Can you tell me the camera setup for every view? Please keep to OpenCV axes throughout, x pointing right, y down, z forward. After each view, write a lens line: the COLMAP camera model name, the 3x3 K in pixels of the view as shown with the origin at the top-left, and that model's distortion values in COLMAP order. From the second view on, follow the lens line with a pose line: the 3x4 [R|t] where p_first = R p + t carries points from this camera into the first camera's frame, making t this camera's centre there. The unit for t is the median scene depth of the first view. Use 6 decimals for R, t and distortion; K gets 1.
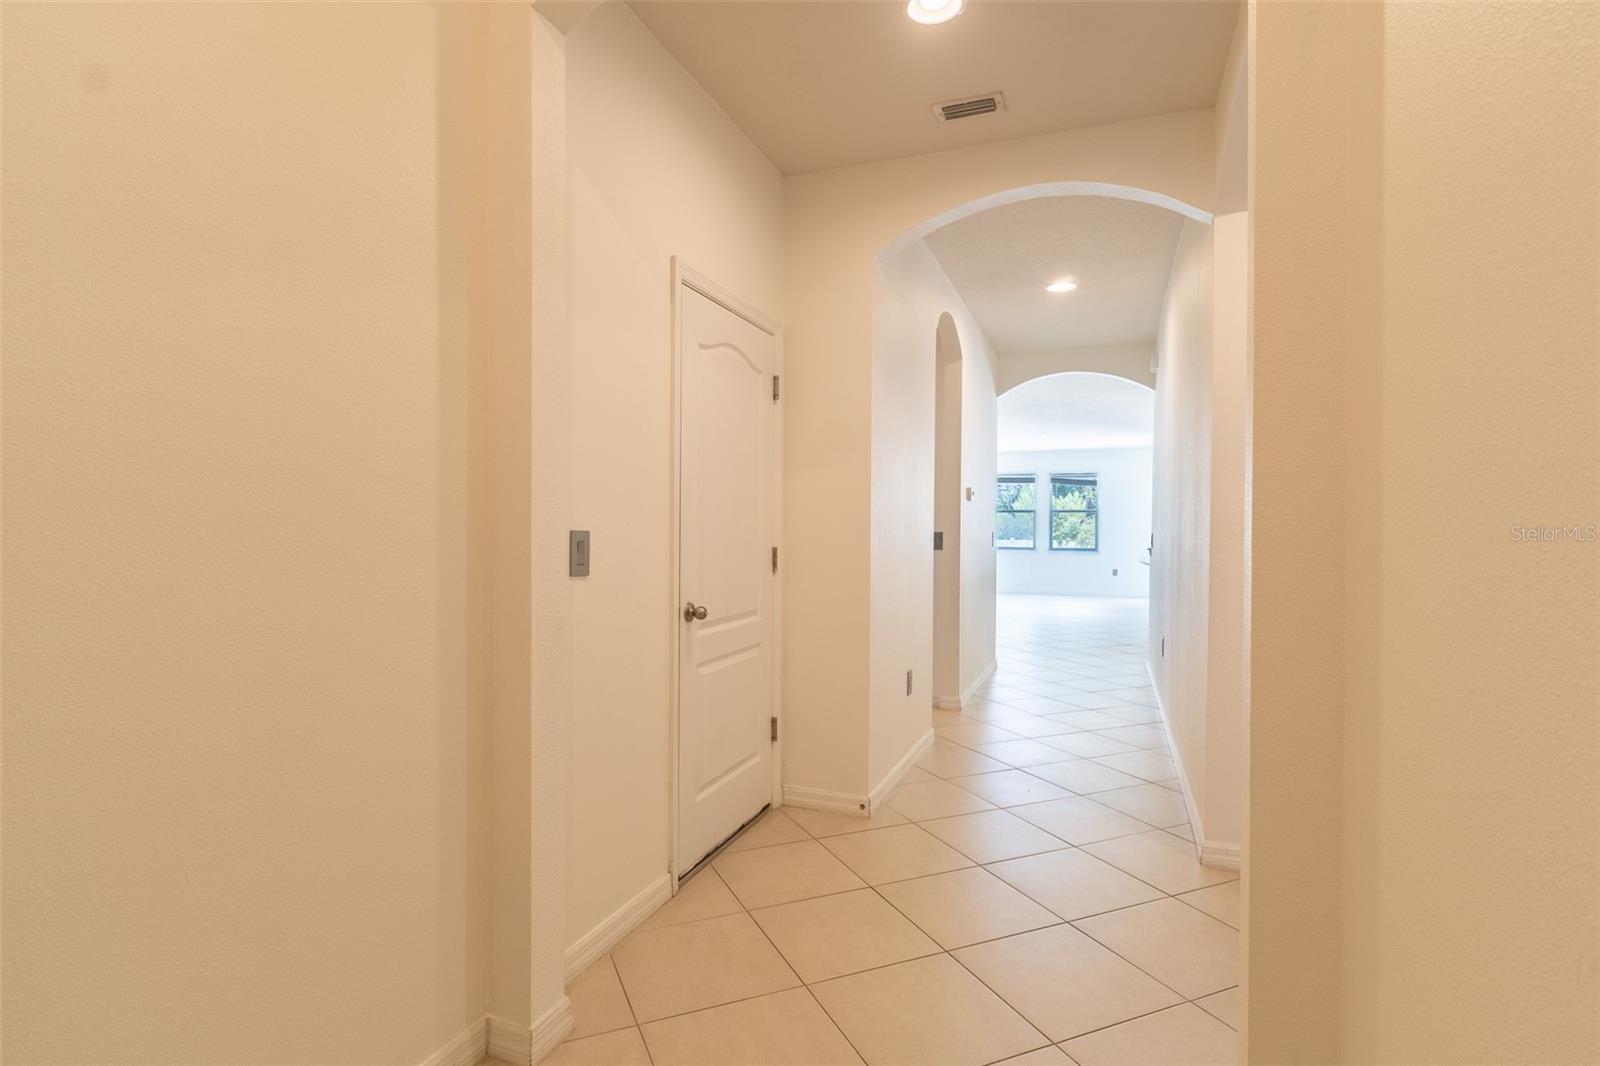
lens RADIAL K [[793.3, 0, 799.8], [0, 793.3, 530.7], [0, 0, 1]] dist [0.001006, -0.000128]
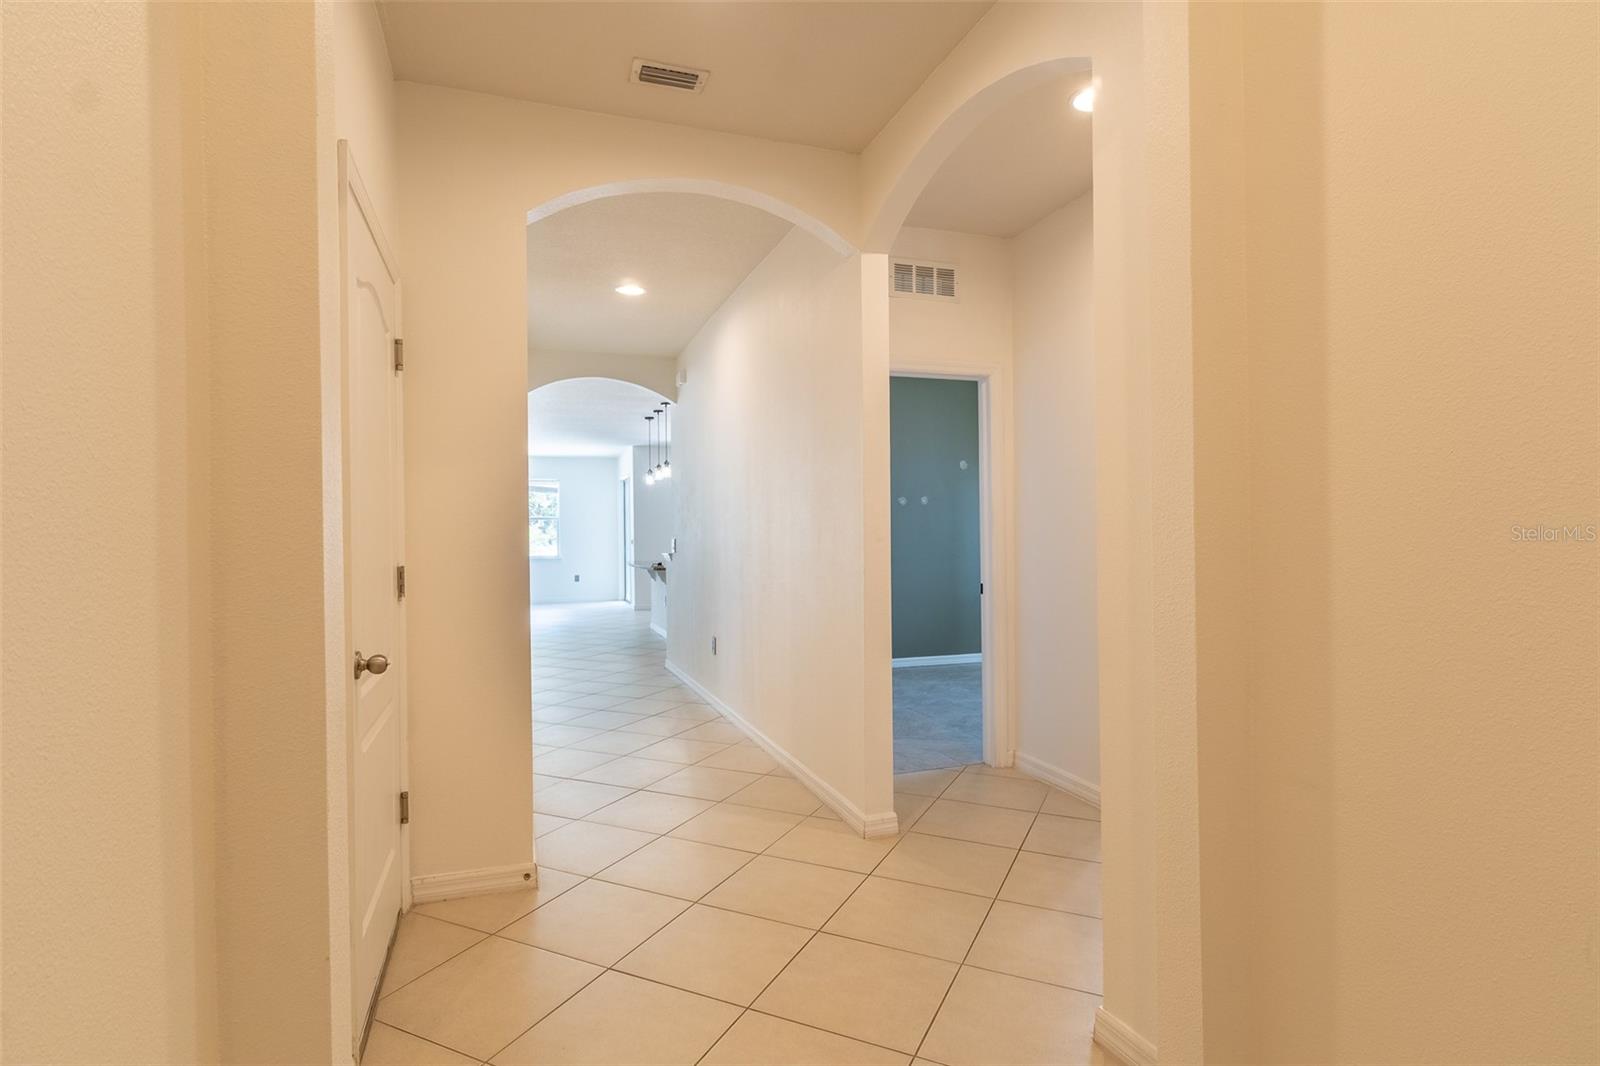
lens RADIAL K [[793.3, 0, 800.0], [0, 793.3, 533.0], [0, 0, 1]] dist [0.001006, -0.000128]
pose [[0.765149, -0.012977, 0.643722, -0.225811], [0.017138, 0.999853, -0.000214, -0.003941], [-0.643625, 0.011196, 0.765259, 0.178696]]
